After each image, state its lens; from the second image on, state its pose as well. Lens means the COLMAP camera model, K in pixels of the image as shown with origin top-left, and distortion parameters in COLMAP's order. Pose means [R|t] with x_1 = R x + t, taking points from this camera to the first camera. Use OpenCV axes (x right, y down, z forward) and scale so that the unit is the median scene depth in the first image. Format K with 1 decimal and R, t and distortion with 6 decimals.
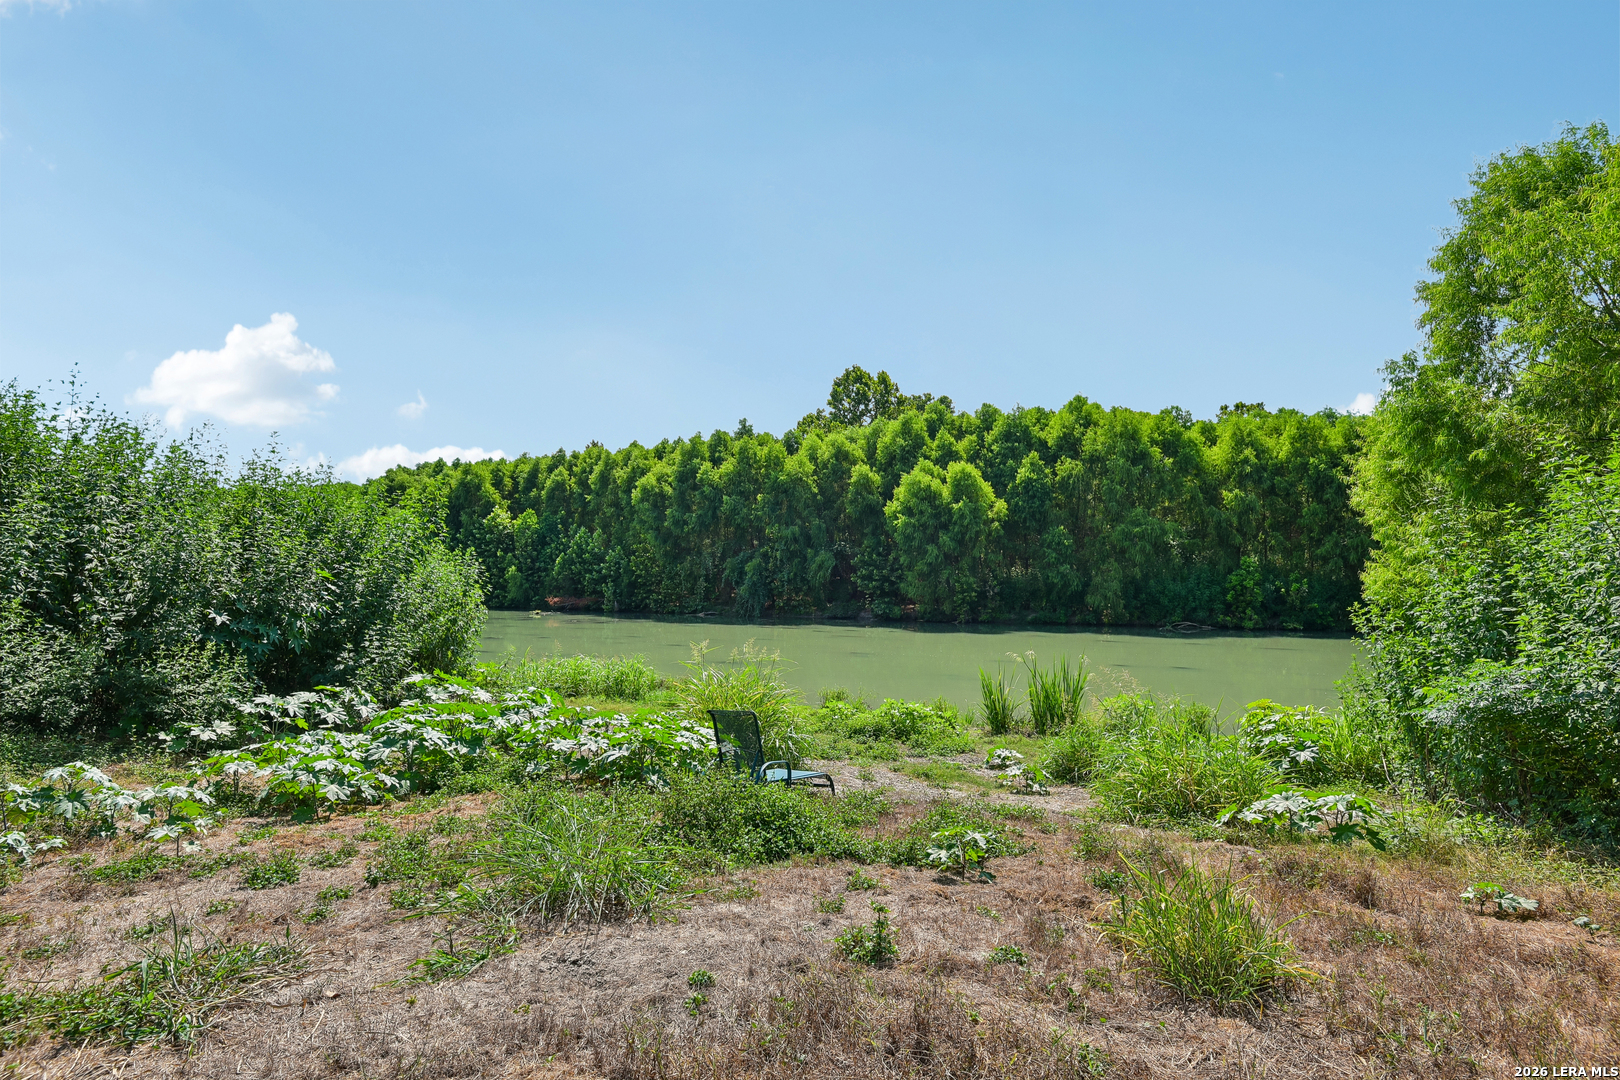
lens RADIAL K [[784.9, 0, 810.0], [0, 784.9, 540.0], [0, 0, 1]] dist [-0.002533, -0.000059]
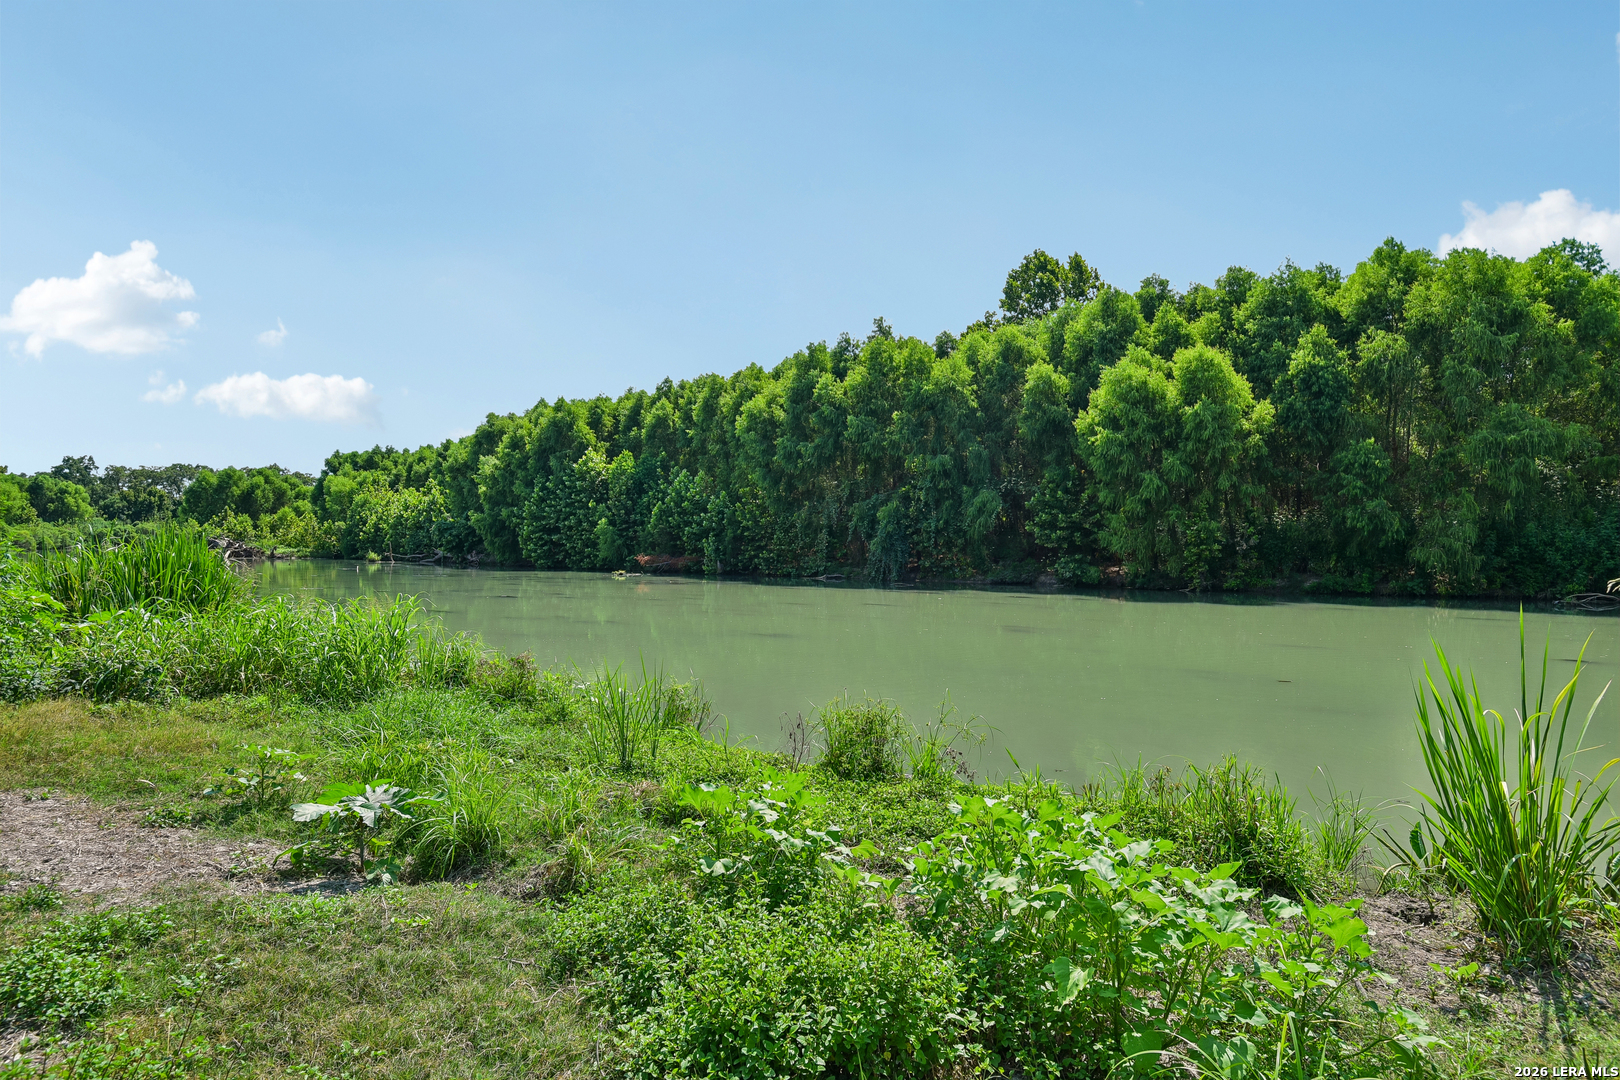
lens RADIAL K [[848.5, 0, 810.0], [0, 848.5, 540.0], [0, 0, 1]] dist [0.001503, -0.020319]
pose [[0.976723, 0.000106, -0.214505, 0.026082], [0.006862, 0.999473, 0.031737, 0.034017], [0.214395, -0.032470, 0.976207, 0.211142]]
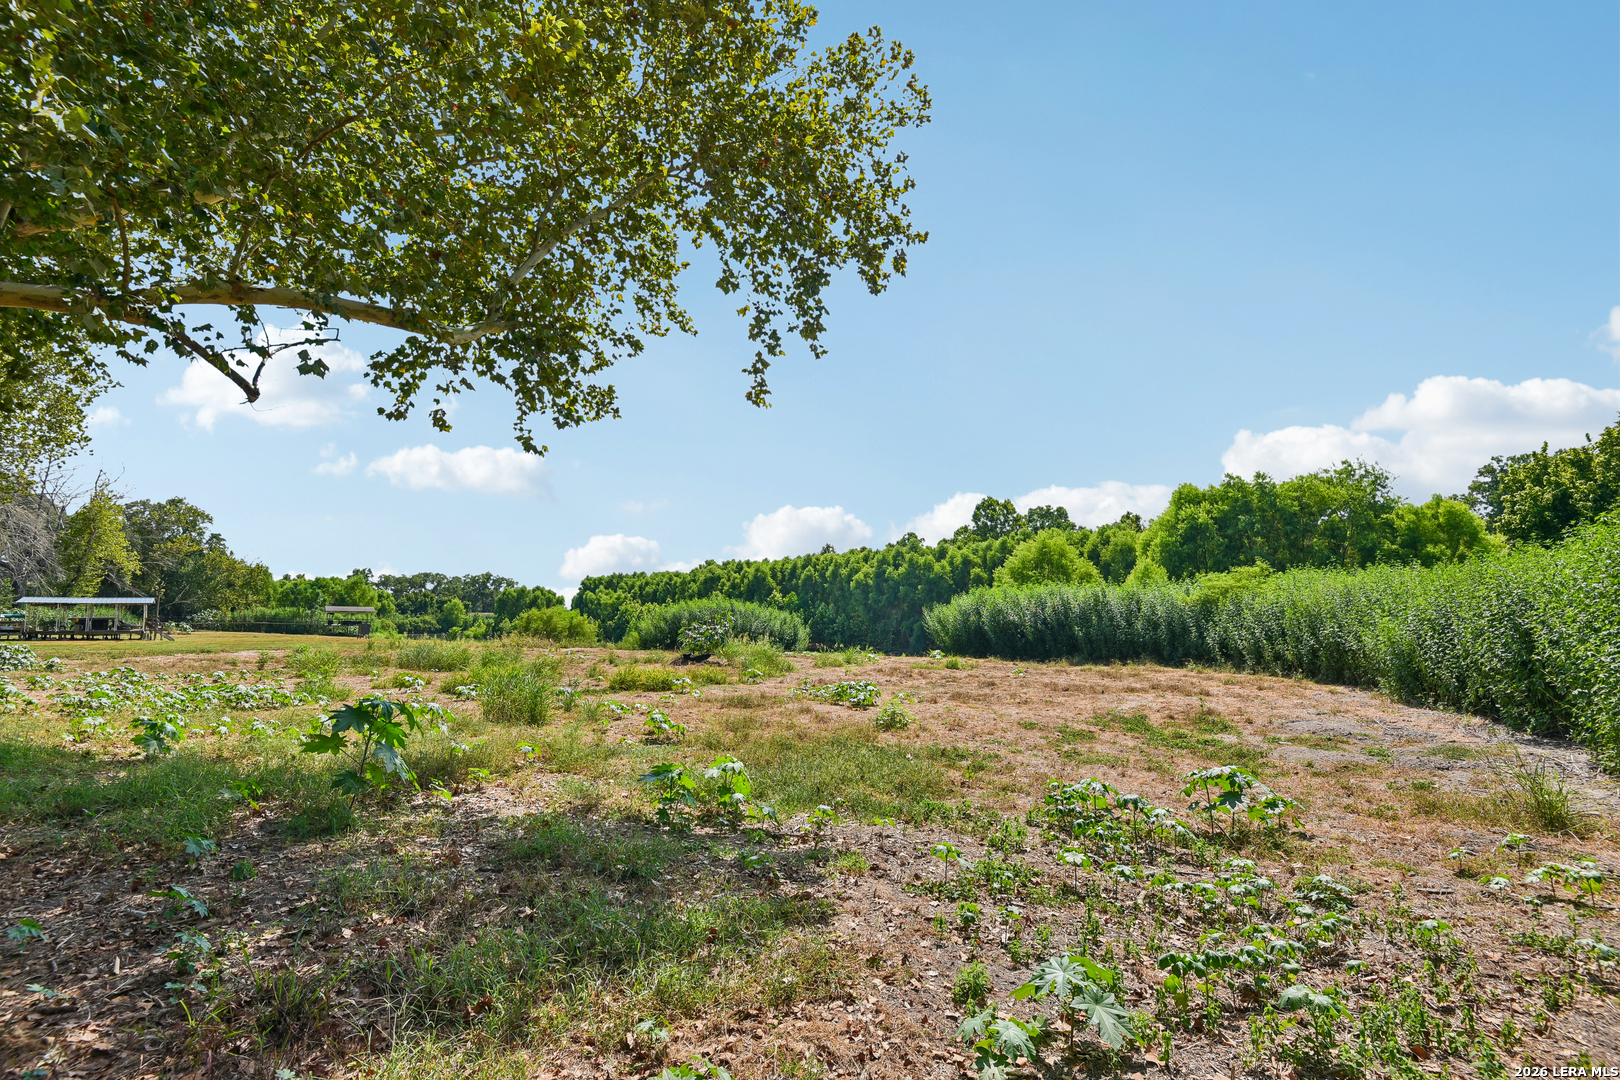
lens RADIAL K [[735.8, 0, 810.0], [0, 735.8, 540.0], [0, 0, 1]] dist [0.000372, -0.000001]
pose [[0.959848, -0.031966, -0.278693, 0.163692], [0.010719, 0.996940, -0.077432, -0.033463], [0.280316, 0.071335, 0.957254, -0.670901]]
